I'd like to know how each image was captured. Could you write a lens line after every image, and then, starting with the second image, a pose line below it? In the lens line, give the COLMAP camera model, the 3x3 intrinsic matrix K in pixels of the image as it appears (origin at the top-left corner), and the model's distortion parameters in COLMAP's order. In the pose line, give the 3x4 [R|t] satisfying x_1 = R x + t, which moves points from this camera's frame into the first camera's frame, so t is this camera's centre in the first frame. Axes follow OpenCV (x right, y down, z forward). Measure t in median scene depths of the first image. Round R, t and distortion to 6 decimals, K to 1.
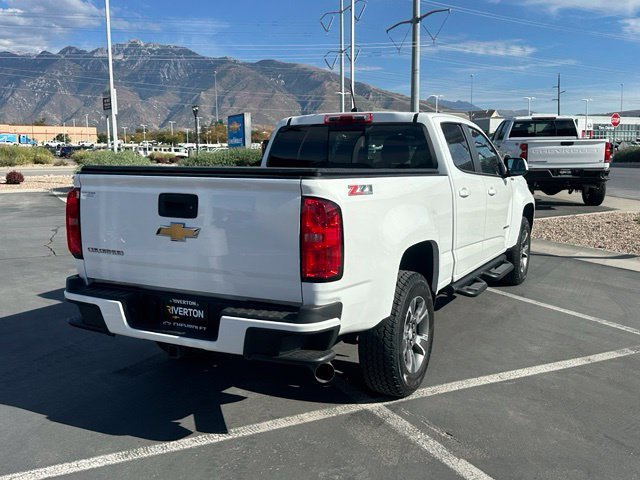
lens RADIAL K [[637.2, 0, 313.6], [0, 637.2, 230.4], [0, 0, 1]] dist [0.171131, -0.341819]
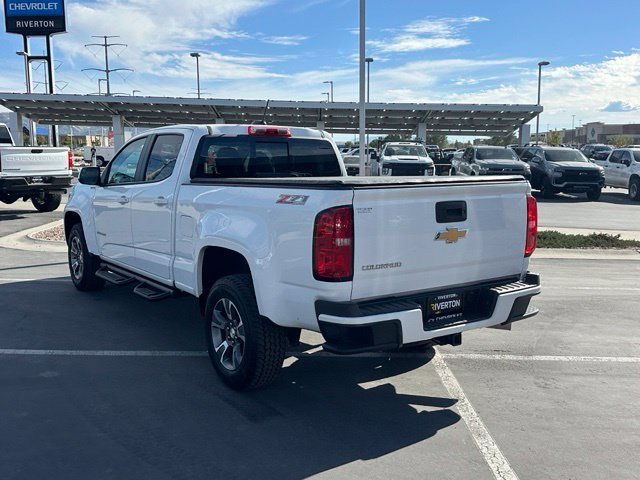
lens RADIAL K [[637.2, 0, 313.6], [0, 637.2, 230.4], [0, 0, 1]] dist [0.171131, -0.341819]
pose [[0.456036, -0.099999, 0.884325, -1.203211], [0.107529, 0.992579, 0.056789, -0.087203], [-0.883441, 0.069192, 0.463405, 0.621072]]
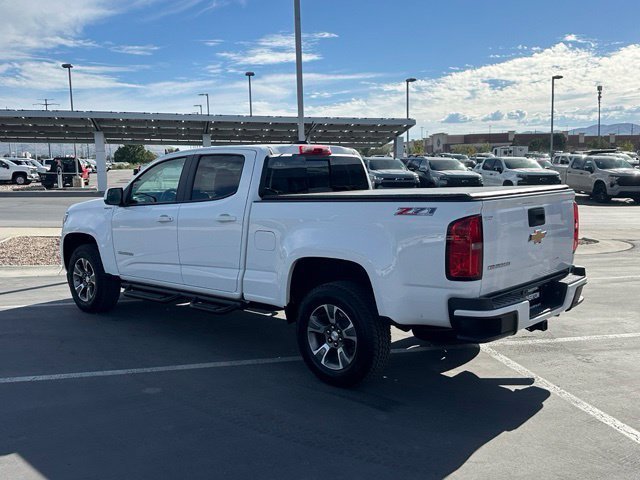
lens RADIAL K [[637.2, 0, 313.6], [0, 637.2, 230.4], [0, 0, 1]] dist [0.171131, -0.341819]
pose [[0.254462, -0.099437, 0.961957, -1.472795], [0.138443, 0.988200, 0.065528, -0.147934], [-0.957122, 0.116502, 0.265225, 0.982318]]
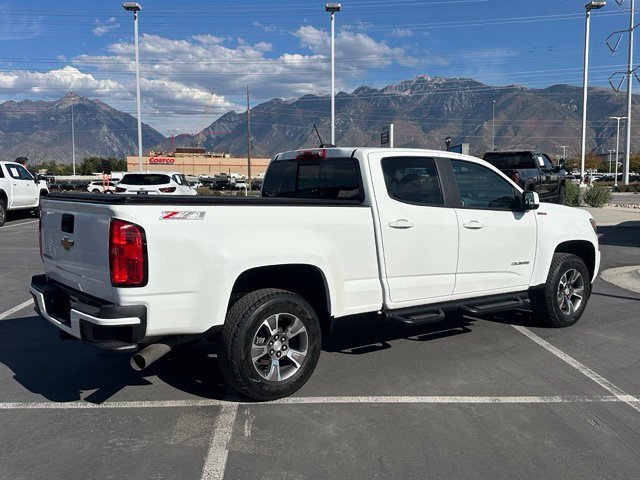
lens RADIAL K [[636.7, 0, 311.1], [0, 636.7, 239.5], [0, 0, 1]] dist [0.163720, -0.319189]
pose [[0.909245, 0.041458, -0.414193, 0.713253], [-0.055220, 0.998247, -0.021300, -0.004433], [0.412583, 0.042239, 0.909940, -0.000674]]
